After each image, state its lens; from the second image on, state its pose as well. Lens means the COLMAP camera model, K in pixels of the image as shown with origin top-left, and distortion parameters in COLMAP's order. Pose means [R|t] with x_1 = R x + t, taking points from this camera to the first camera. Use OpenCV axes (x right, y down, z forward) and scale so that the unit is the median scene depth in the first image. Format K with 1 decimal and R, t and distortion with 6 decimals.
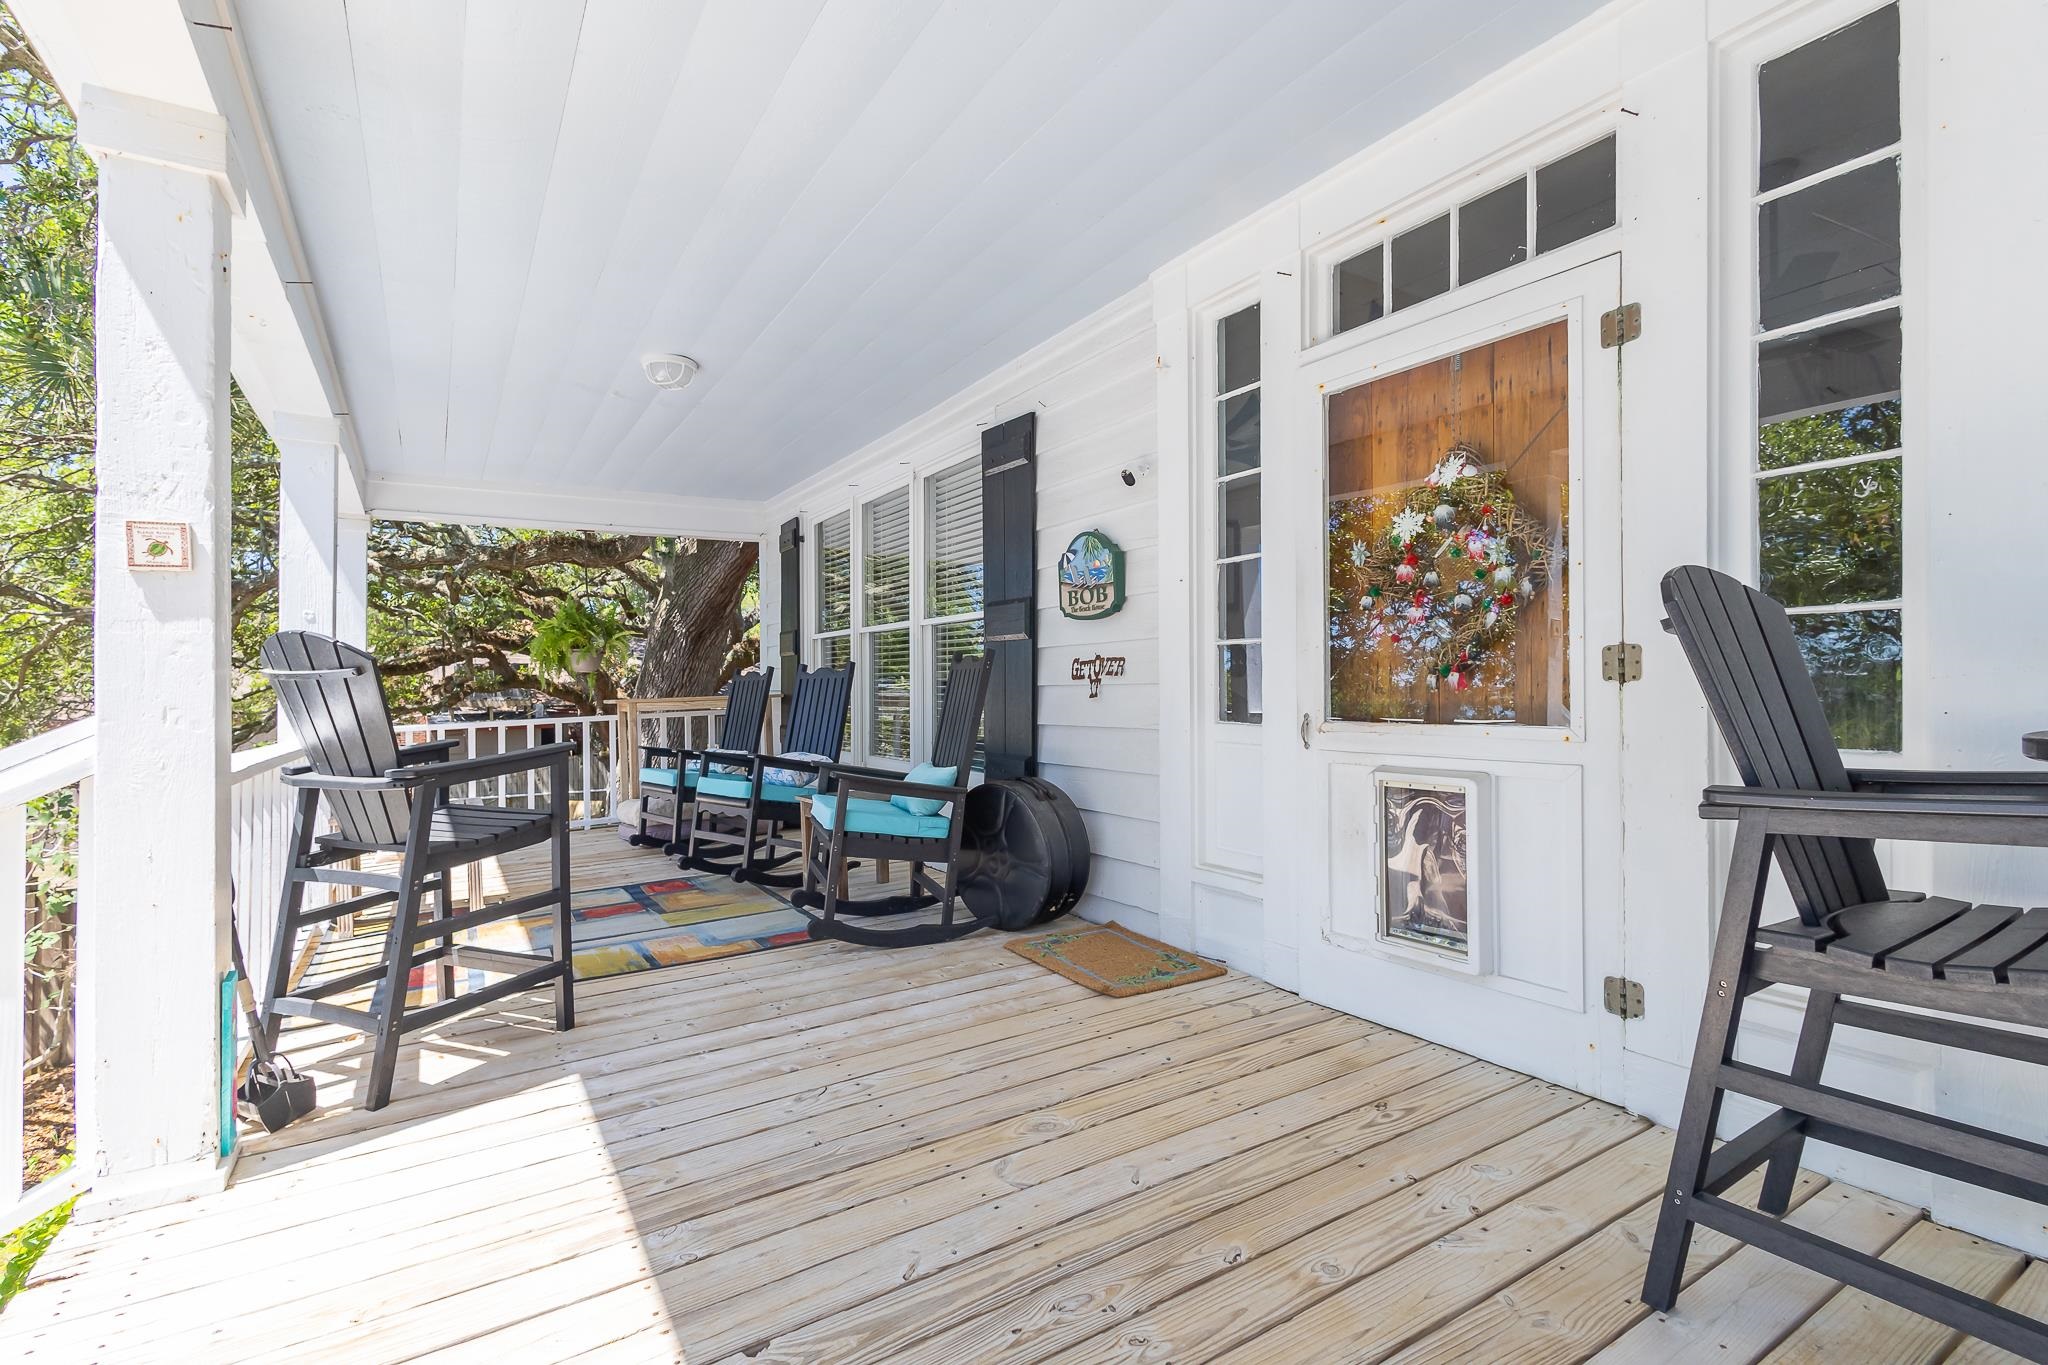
lens RADIAL K [[944.1, 0, 1015.7], [0, 944.1, 683.0], [0, 0, 1]] dist [-0.000431, -0.000274]
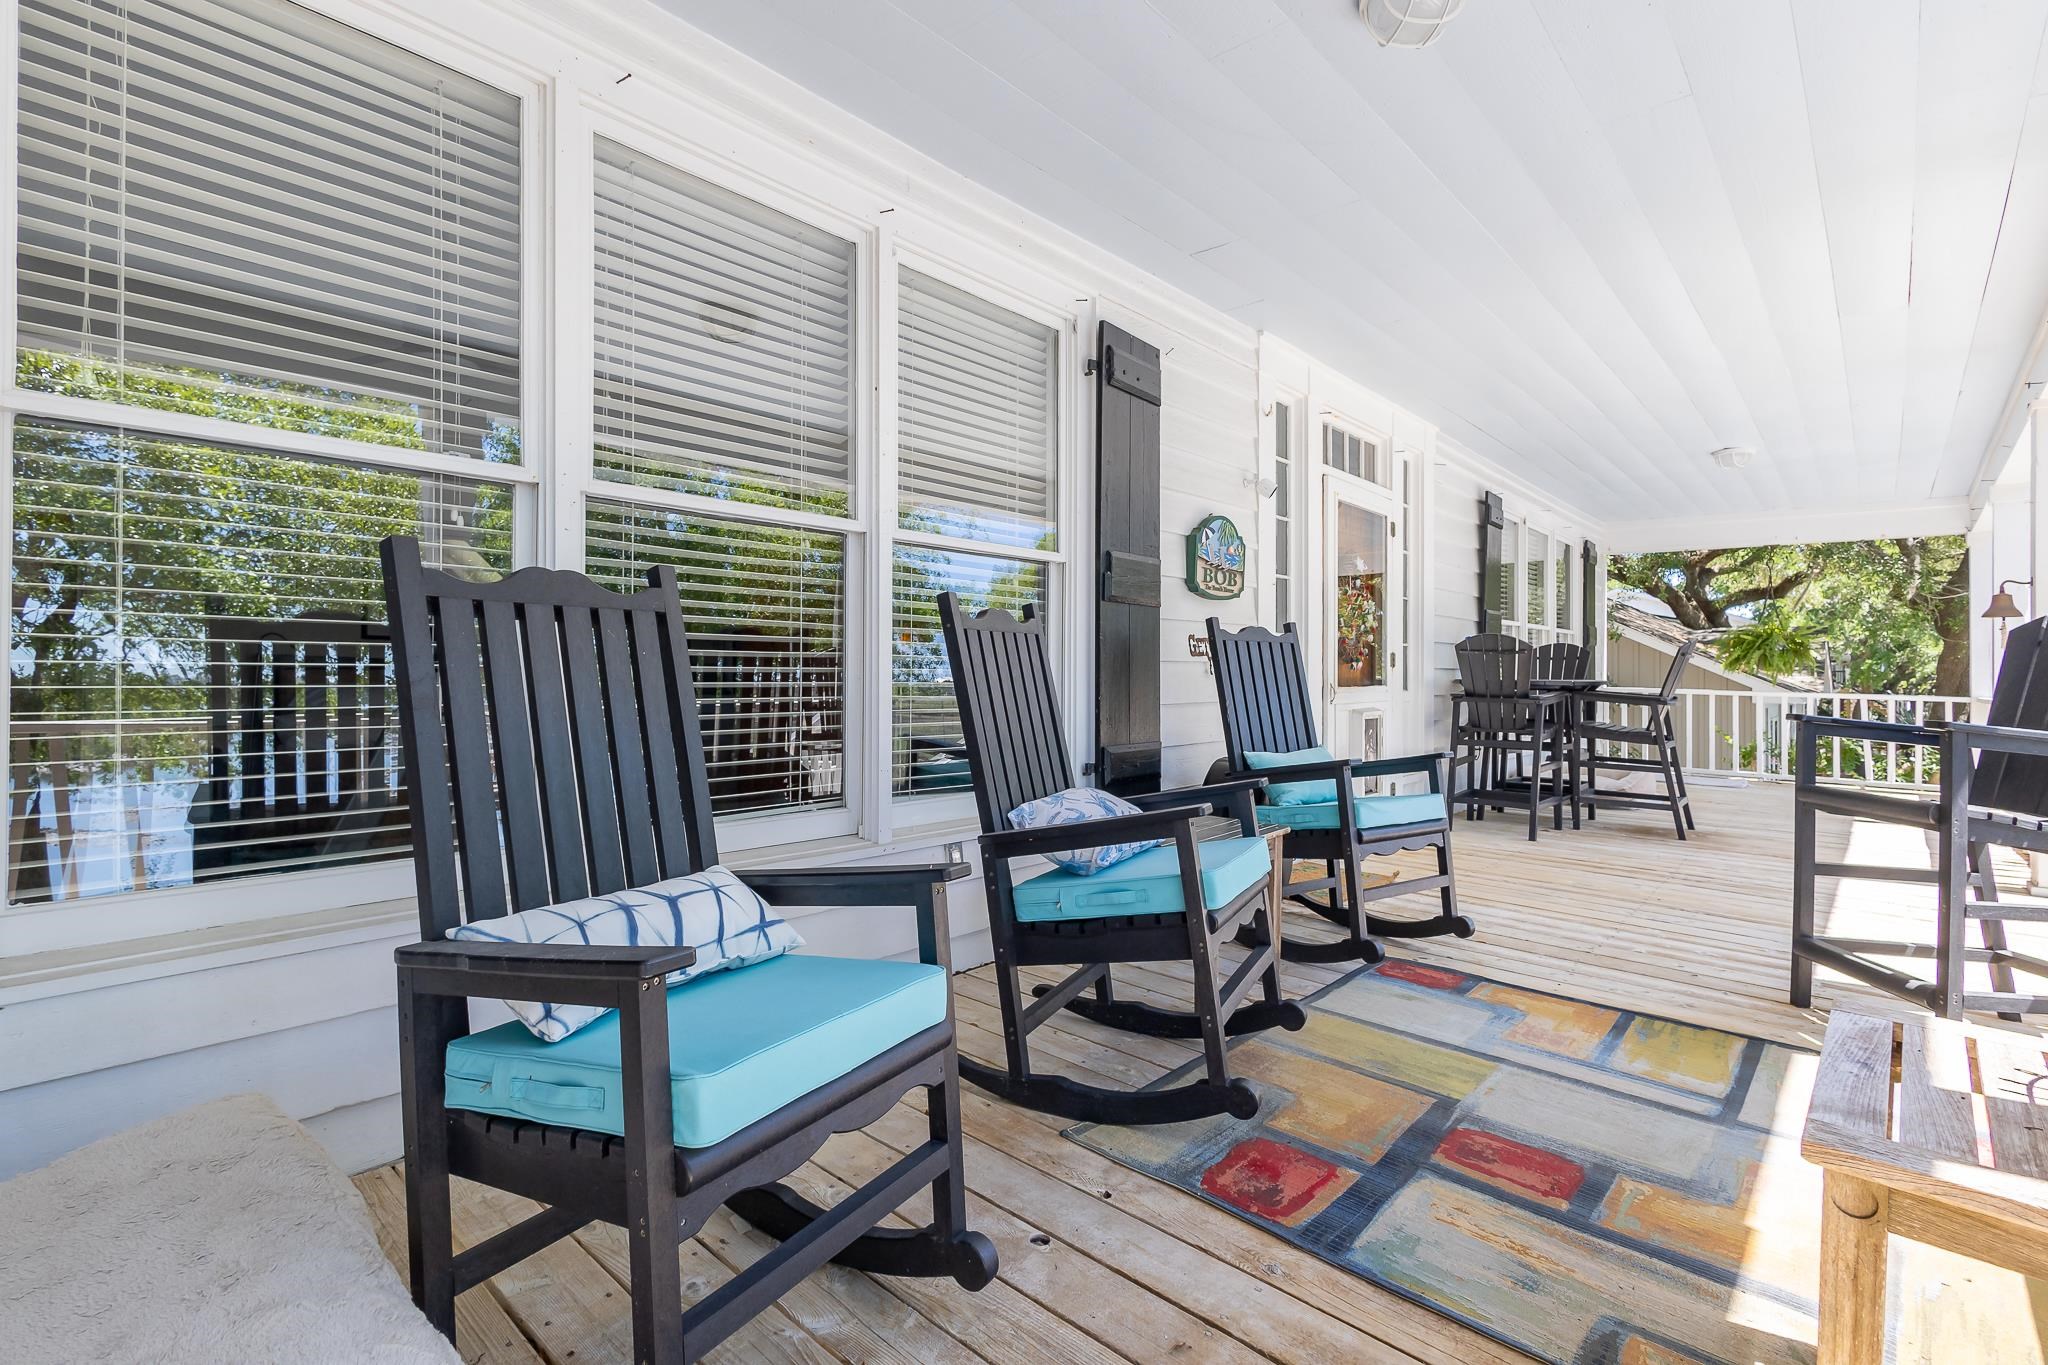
lens RADIAL K [[944.1, 0, 1015.7], [0, 944.1, 683.0], [0, 0, 1]] dist [-0.000431, -0.000274]
pose [[-0.267483, -0.010290, 0.963508, -0.976050], [-0.003013, 0.999947, 0.009843, 0.018240], [-0.963558, -0.000270, -0.267500, 1.665241]]
